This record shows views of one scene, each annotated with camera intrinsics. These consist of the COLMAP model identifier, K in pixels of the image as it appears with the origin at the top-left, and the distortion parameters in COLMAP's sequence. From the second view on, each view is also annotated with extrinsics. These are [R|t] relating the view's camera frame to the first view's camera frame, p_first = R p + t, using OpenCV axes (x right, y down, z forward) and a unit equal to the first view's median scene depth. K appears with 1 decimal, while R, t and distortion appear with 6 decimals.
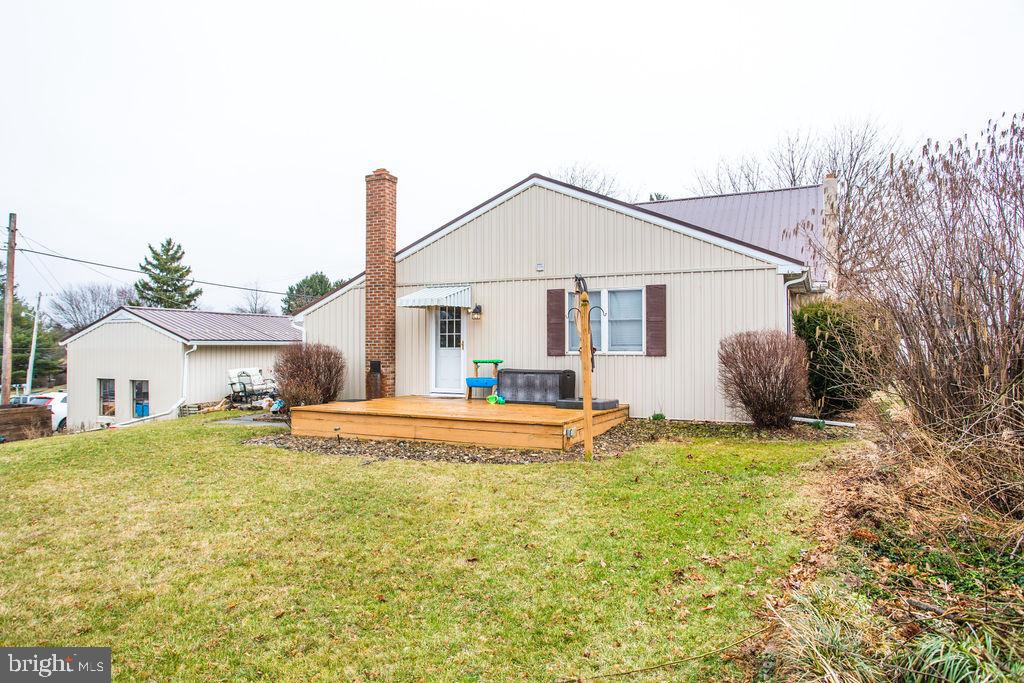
lens RADIAL K [[659.0, 0, 512.0], [0, 659.0, 341.5], [0, 0, 1]] dist [-0.019095, 0.000221]
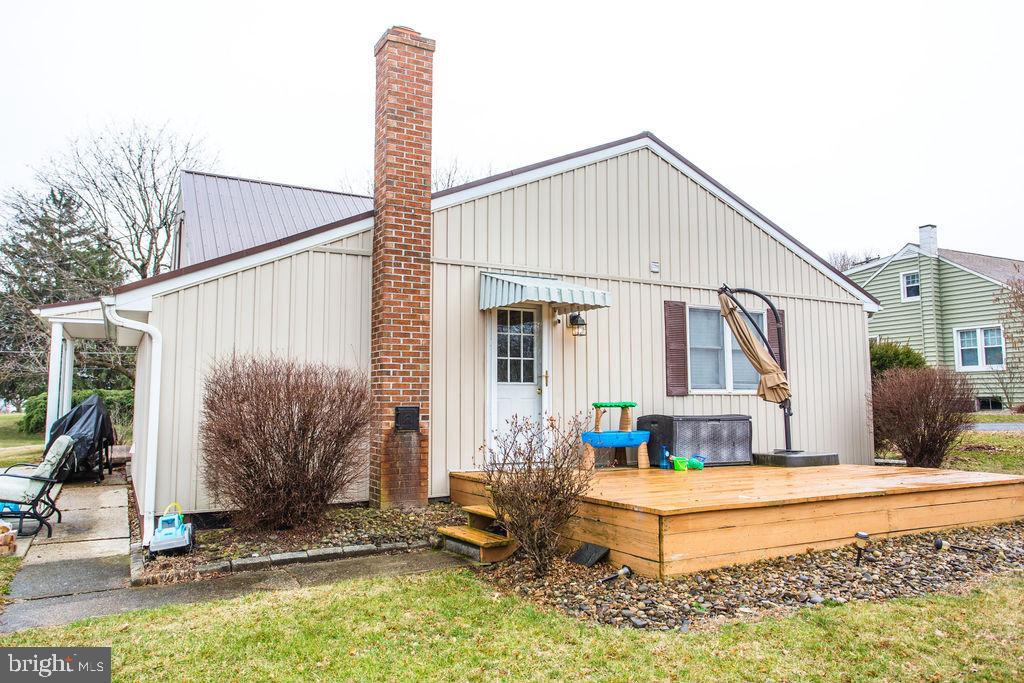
lens RADIAL K [[738.8, 0, 512.0], [0, 738.8, 341.5], [0, 0, 1]] dist [-0.004629, -0.001211]
pose [[0.583953, 0.069748, 0.808786, -0.655161], [-0.004098, 0.996543, -0.082981, 0.028966], [-0.811777, 0.045143, 0.582220, 0.668741]]
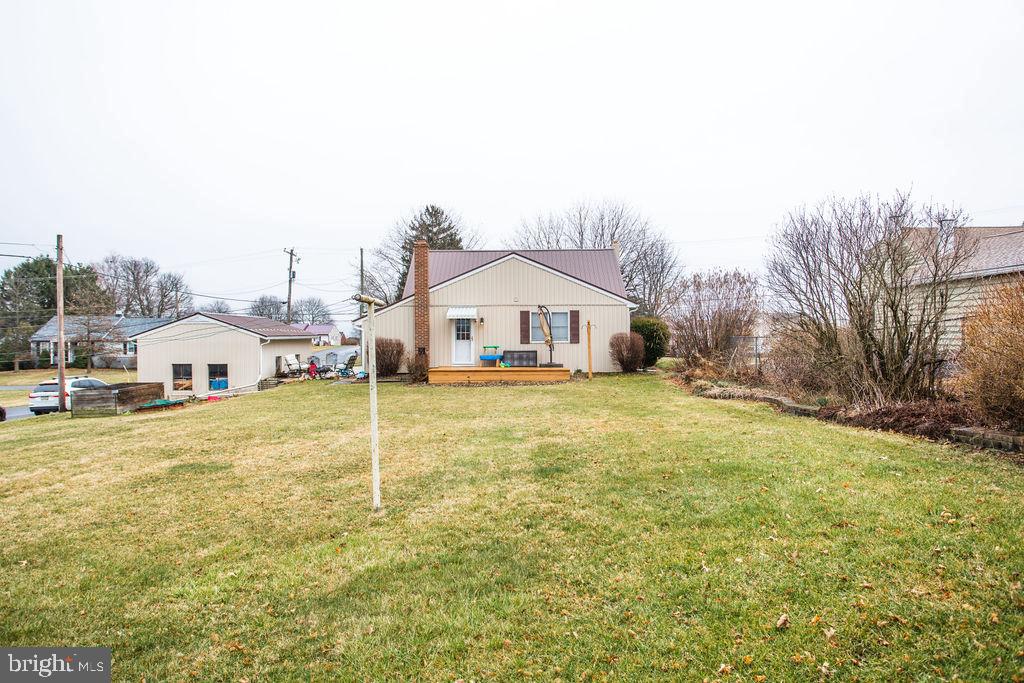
lens RADIAL K [[715.1, 0, 512.0], [0, 715.1, 341.5], [0, 0, 1]] dist [-0.001405, -0.000460]
pose [[0.909474, -0.007927, 0.415685, -0.861305], [0.001977, 0.999889, 0.014742, -0.017186], [-0.415756, -0.012586, 0.909389, -0.956373]]
